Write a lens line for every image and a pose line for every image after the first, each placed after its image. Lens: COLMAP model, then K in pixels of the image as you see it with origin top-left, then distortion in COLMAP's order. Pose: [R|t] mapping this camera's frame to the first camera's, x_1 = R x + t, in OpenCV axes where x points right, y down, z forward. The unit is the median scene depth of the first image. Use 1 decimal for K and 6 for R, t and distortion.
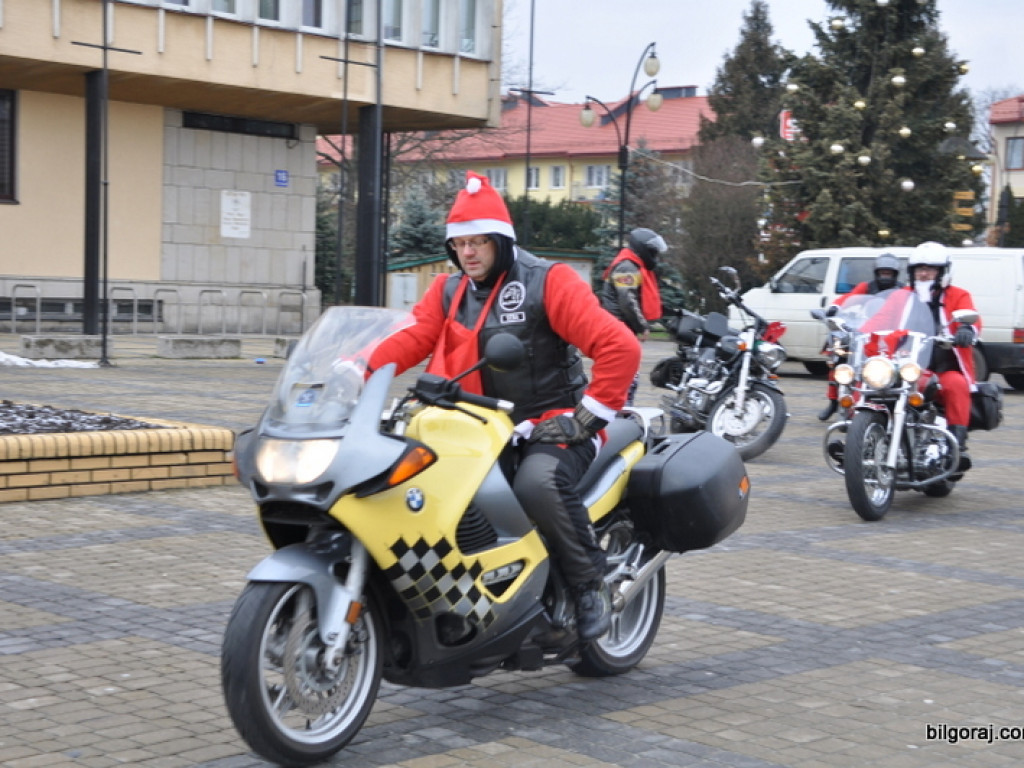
lens RADIAL K [[1936.4, 0, 503.9], [0, 1936.4, 387.0], [0, 0, 1]] dist [0.223138, 0.263592]
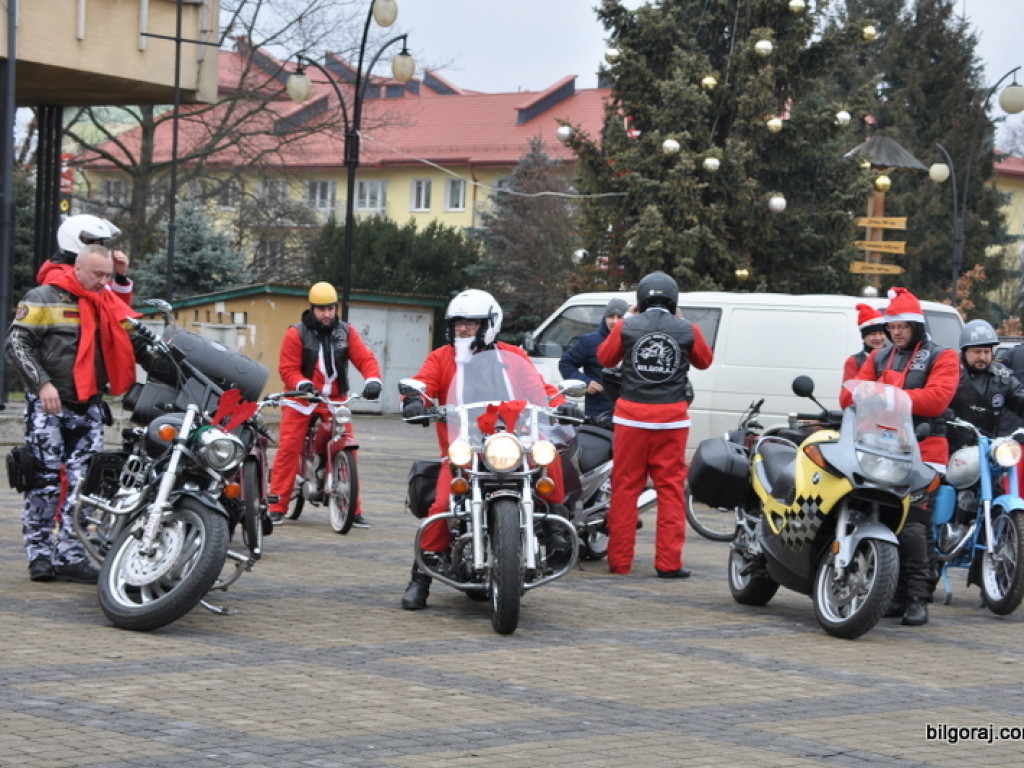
lens RADIAL K [[2715.7, 0, 512.0], [0, 2715.7, 384.0], [0, 0, 1]] dist [0.522908, 1.855302]
pose [[0.999657, 0.022317, 0.013728, 0.102994], [-0.021742, 0.998936, -0.040672, -0.000933], [-0.014621, 0.040360, 0.999078, 0.067591]]
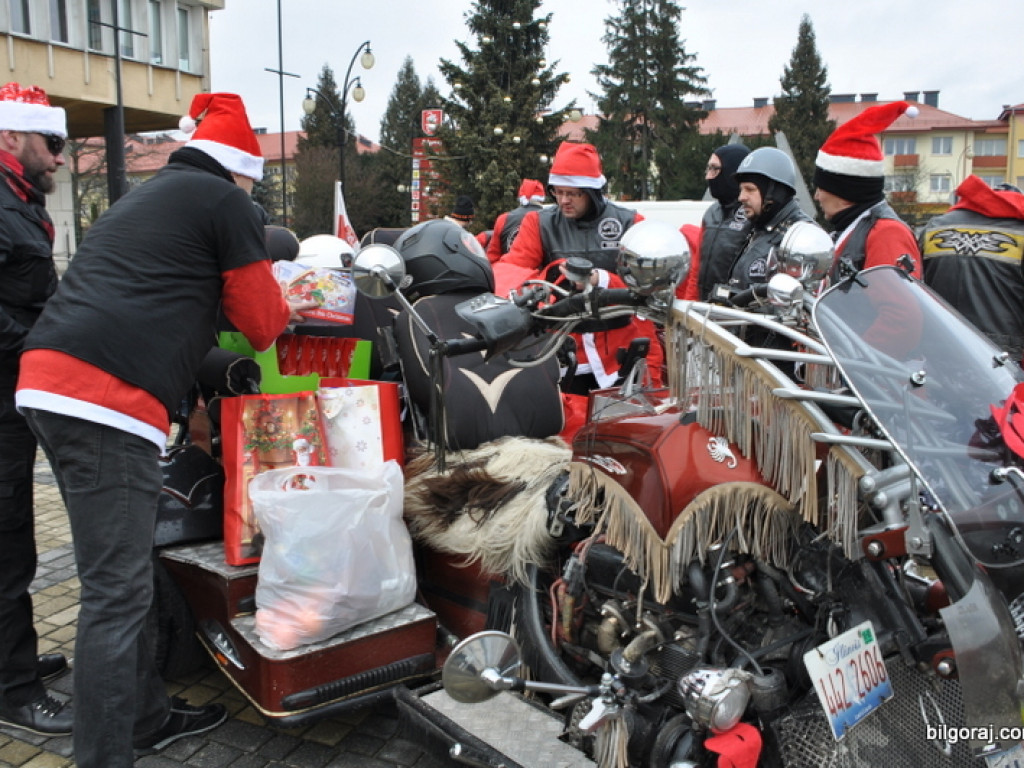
lens RADIAL K [[944.1, 0, 512.0], [0, 944.1, 384.0], [0, 0, 1]] dist [-0.114494, 0.023124]
pose [[0.925126, -0.093442, 0.367982, -0.072121], [0.055597, 0.992134, 0.112159, -0.020828], [-0.375568, -0.083302, 0.923044, 0.384078]]
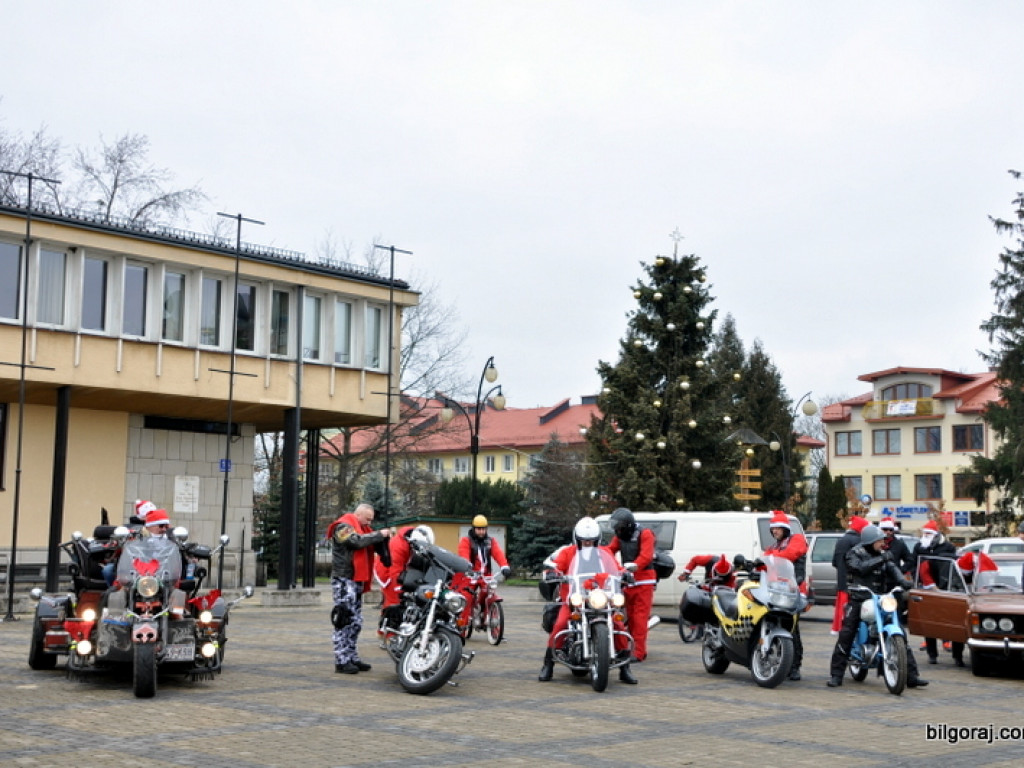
lens RADIAL K [[1482.3, 0, 512.0], [0, 1482.3, 384.0], [0, 0, 1]] dist [0.112392, 0.034643]
pose [[0.999899, -0.014029, 0.002418, 0.082499], [0.014235, 0.986807, -0.161272, 0.000784], [-0.000123, 0.161290, 0.986907, 0.026694]]
